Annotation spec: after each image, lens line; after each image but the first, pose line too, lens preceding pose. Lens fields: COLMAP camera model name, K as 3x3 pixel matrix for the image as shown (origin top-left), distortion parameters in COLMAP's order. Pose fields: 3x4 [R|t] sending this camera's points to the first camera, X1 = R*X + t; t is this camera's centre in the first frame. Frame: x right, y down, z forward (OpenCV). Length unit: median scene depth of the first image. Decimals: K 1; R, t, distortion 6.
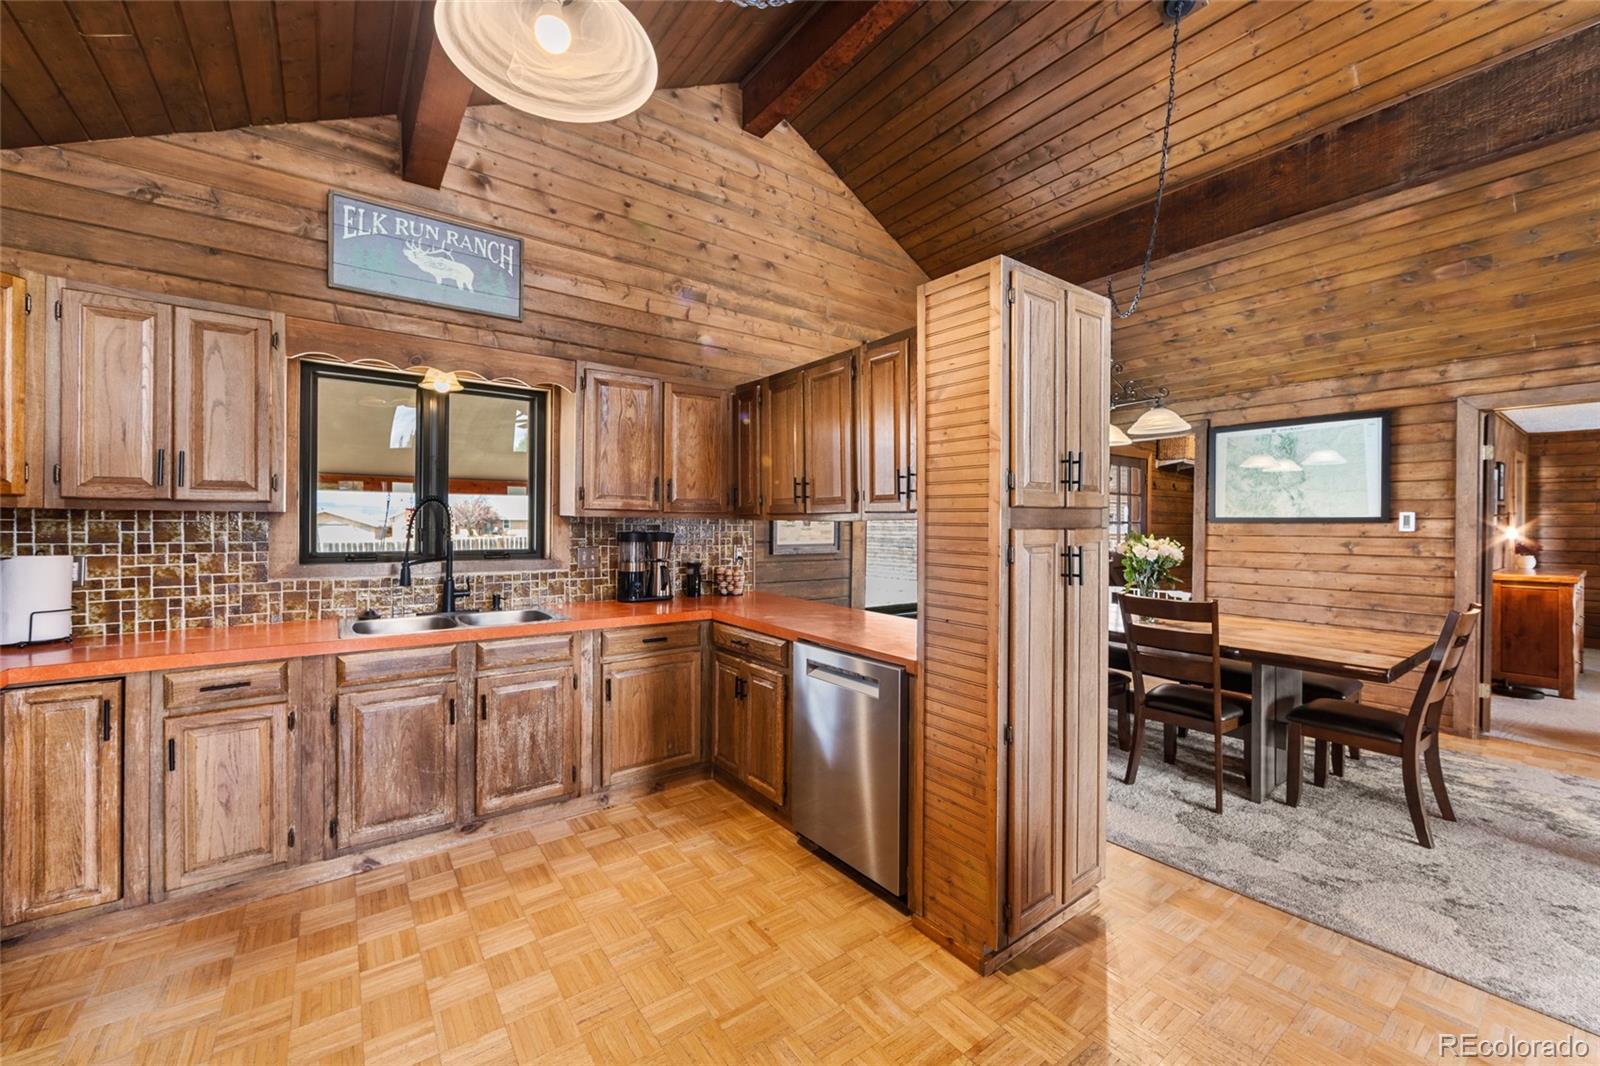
lens RADIAL K [[632.3, 0, 796.0], [0, 632.3, 525.3], [0, 0, 1]] dist [-0.005694, 0.000652]
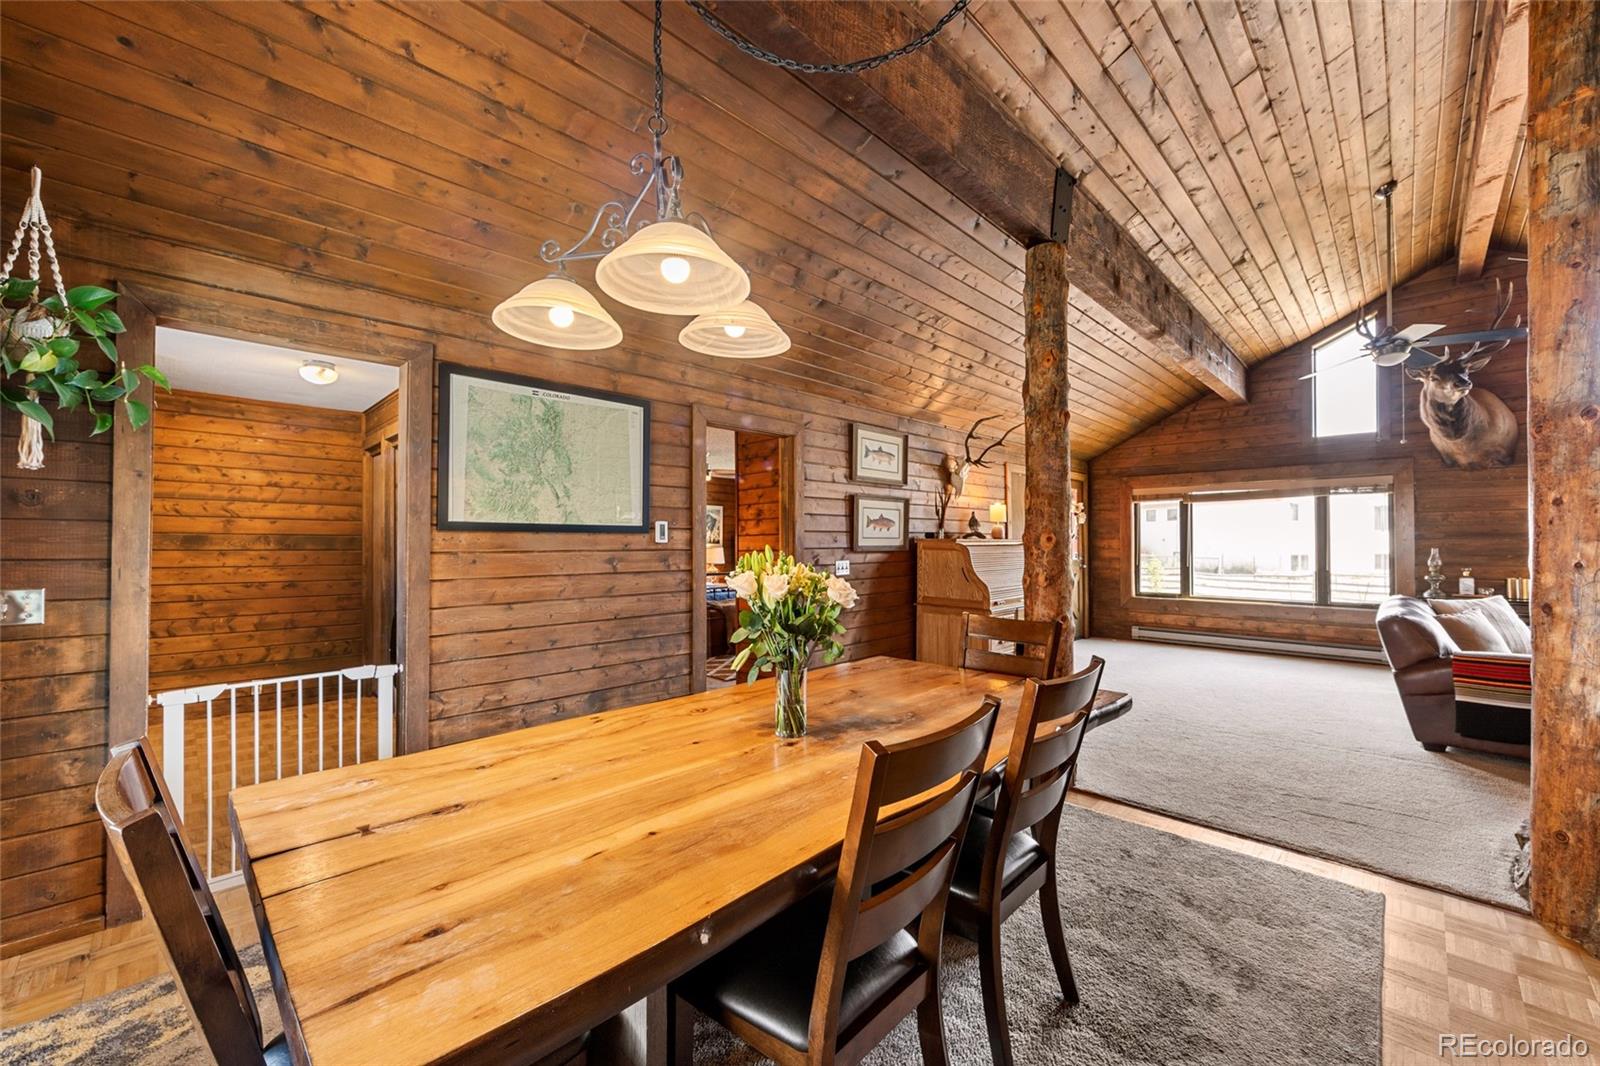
lens RADIAL K [[632.3, 0, 806.5], [0, 632.3, 538.4], [0, 0, 1]] dist [-0.005694, 0.000652]
pose [[-0.152661, 0.000333, 0.988279, 0.088340], [-0.002611, 0.999996, -0.000741, 0.004430], [-0.988275, -0.002693, -0.152659, 1.240201]]
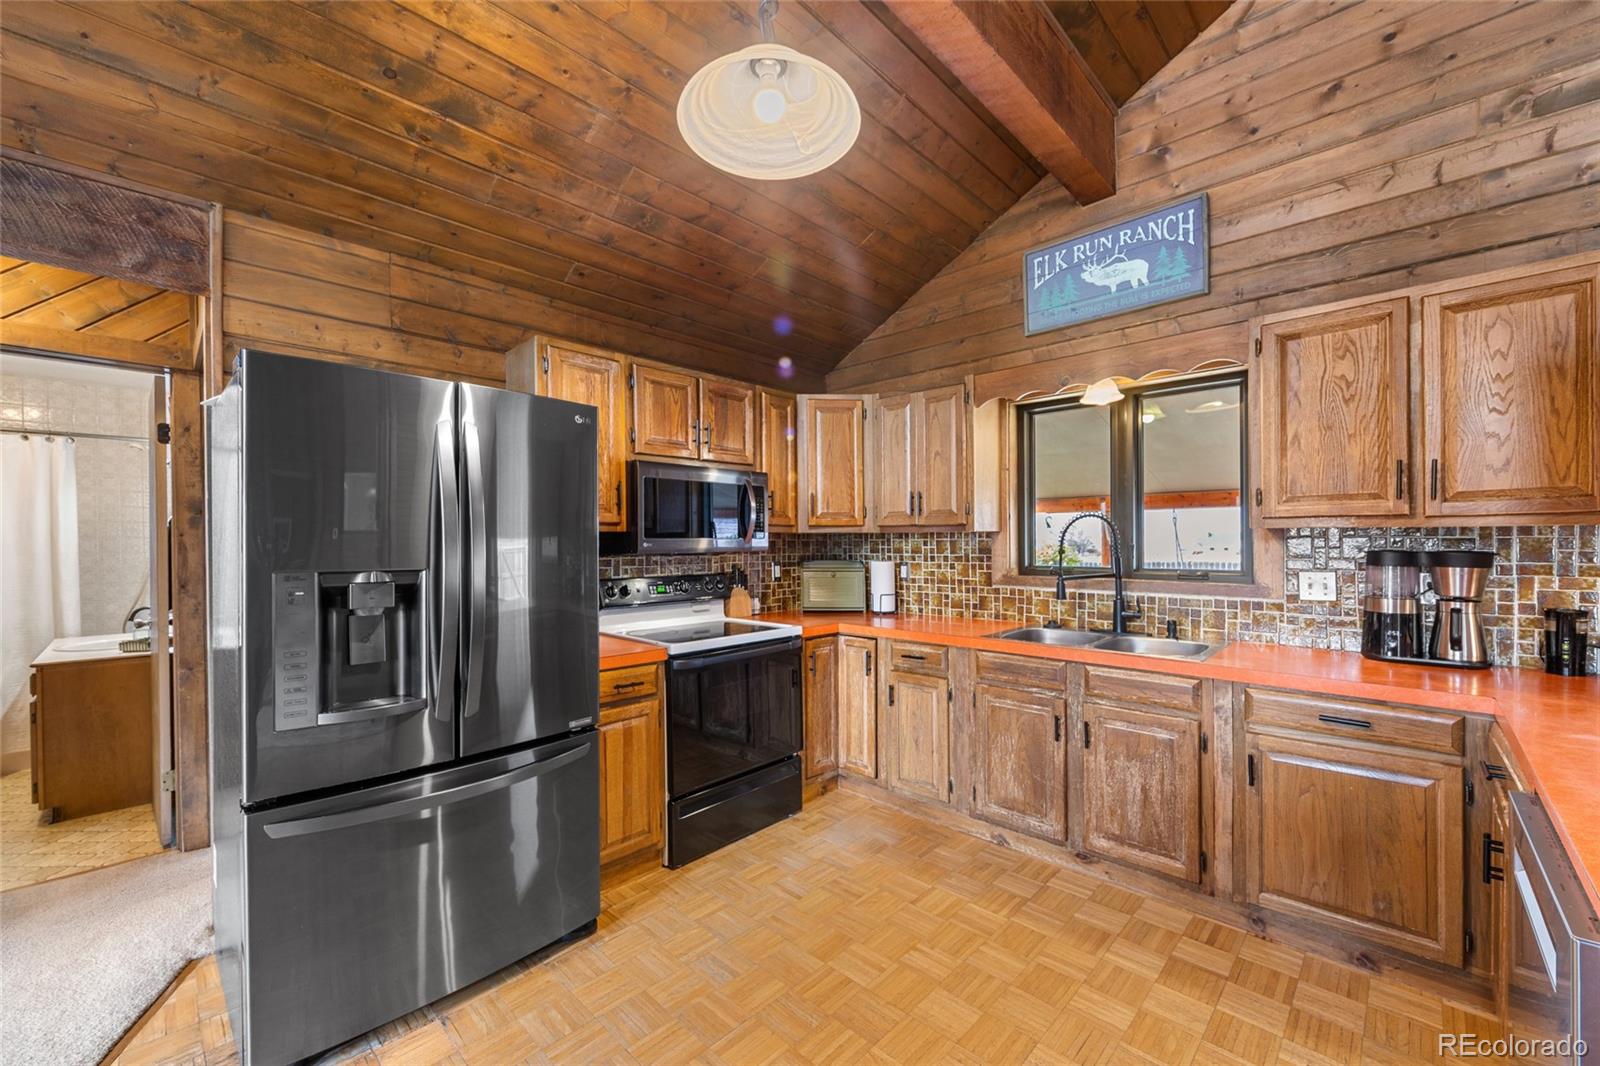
lens RADIAL K [[632.3, 0, 797.0], [0, 632.3, 543.8], [0, 0, 1]] dist [-0.005694, 0.000652]
pose [[0.166096, -0.001324, -0.986109, 0.289627], [0.005695, 0.999984, -0.000384, 0.001187], [0.986093, -0.005552, 0.166101, 0.337276]]
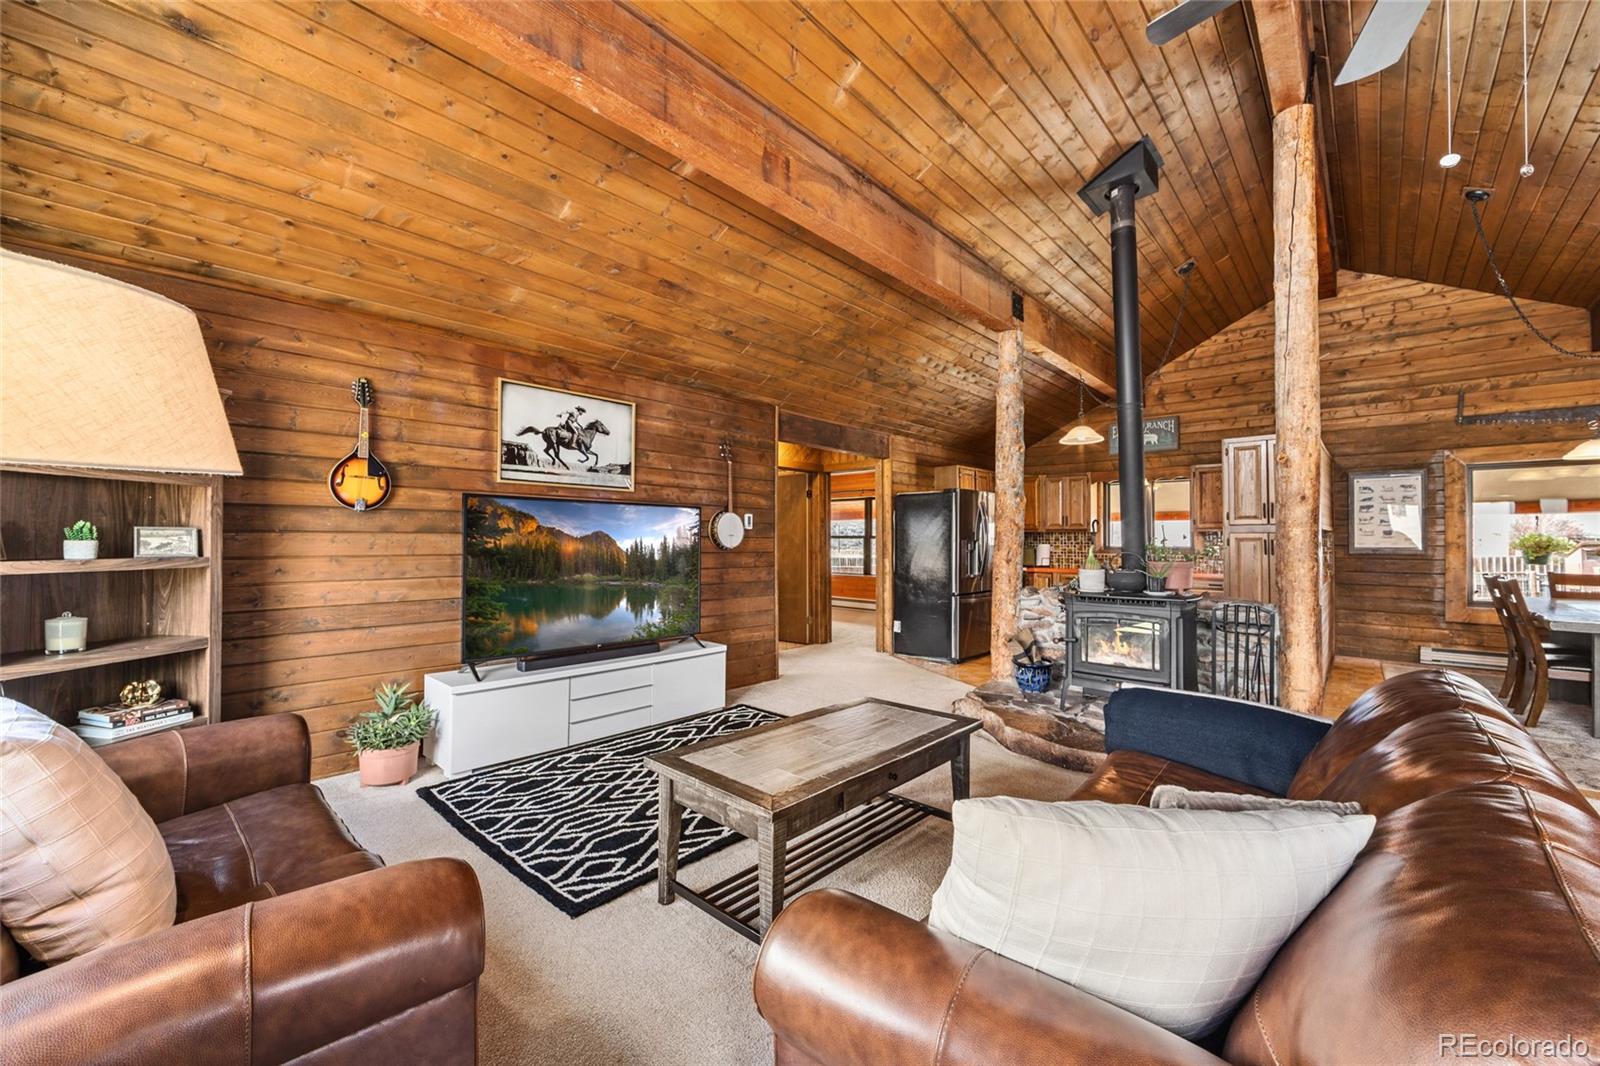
lens RADIAL K [[632.3, 0, 798.4], [0, 632.3, 533.8], [0, 0, 1]] dist [-0.005694, 0.000652]
pose [[0.187857, -0.015539, -0.982074, 1.634934], [-0.001701, 0.999868, -0.016146, 0.033067], [0.982195, 0.004703, 0.187806, -0.853056]]
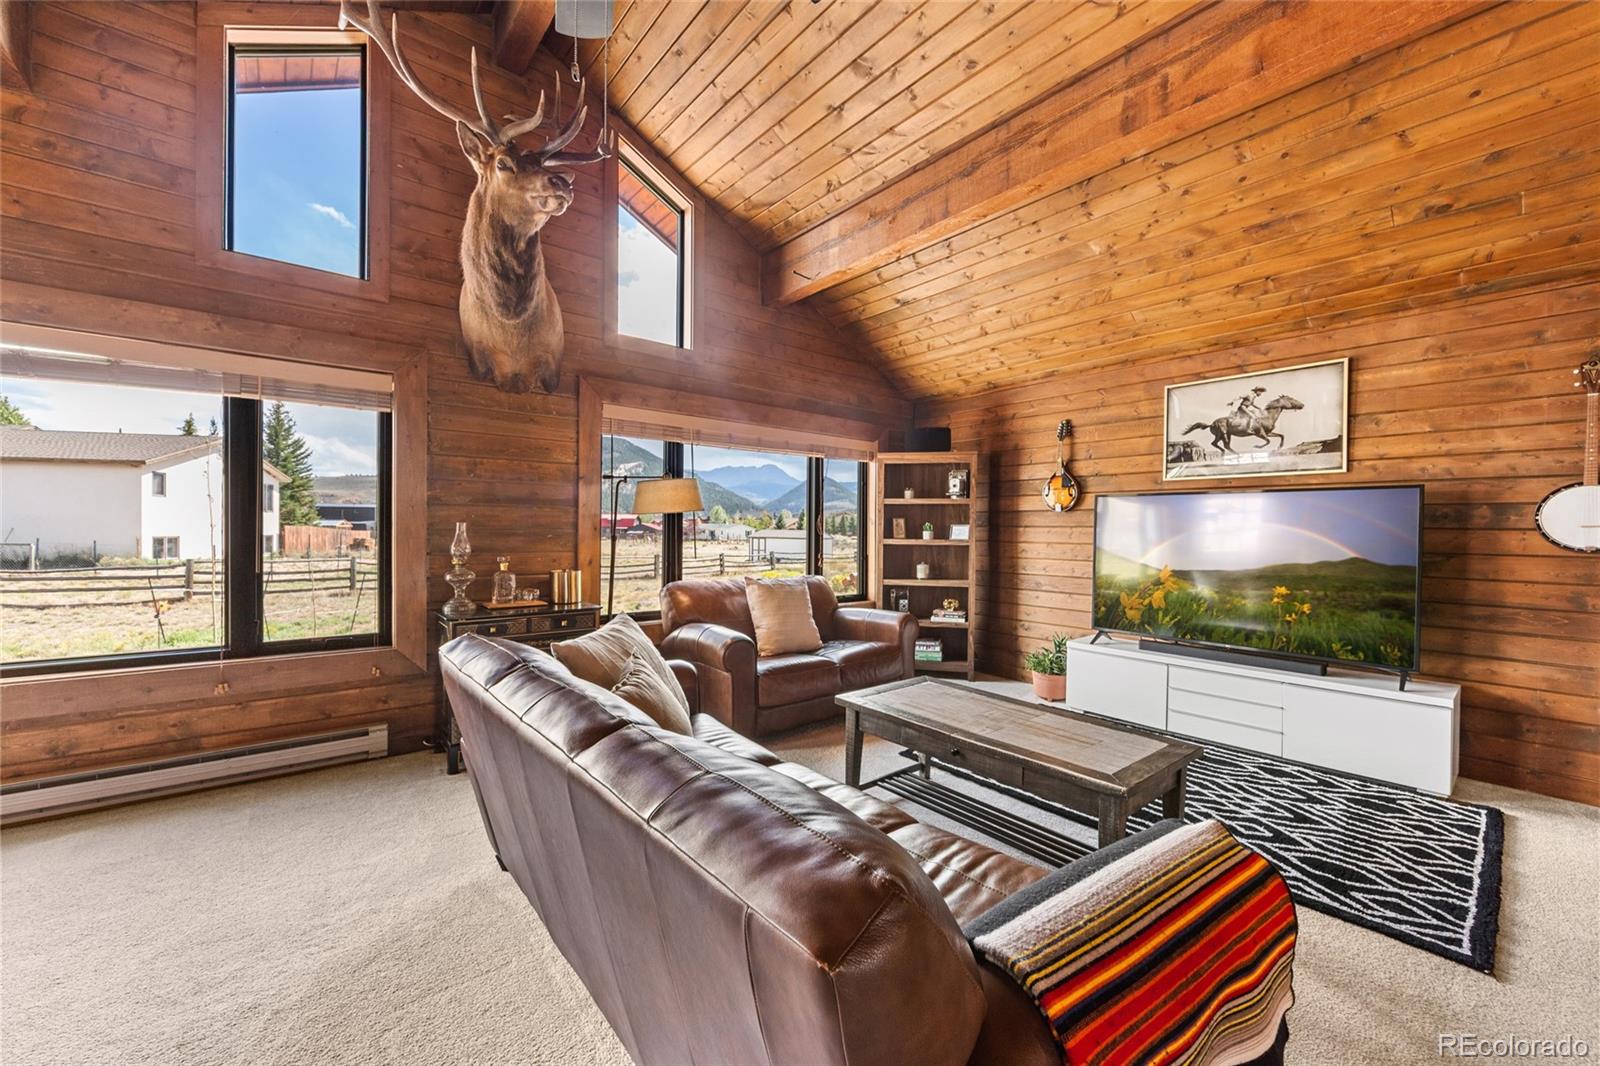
lens RADIAL K [[632.3, 0, 792.2], [0, 632.3, 533.6], [0, 0, 1]] dist [-0.005694, 0.000652]
pose [[-0.998957, -0.015202, -0.043045, 1.183419], [-0.015393, 0.999873, 0.004120, 0.034723], [0.042977, 0.004778, -0.999065, 0.122724]]
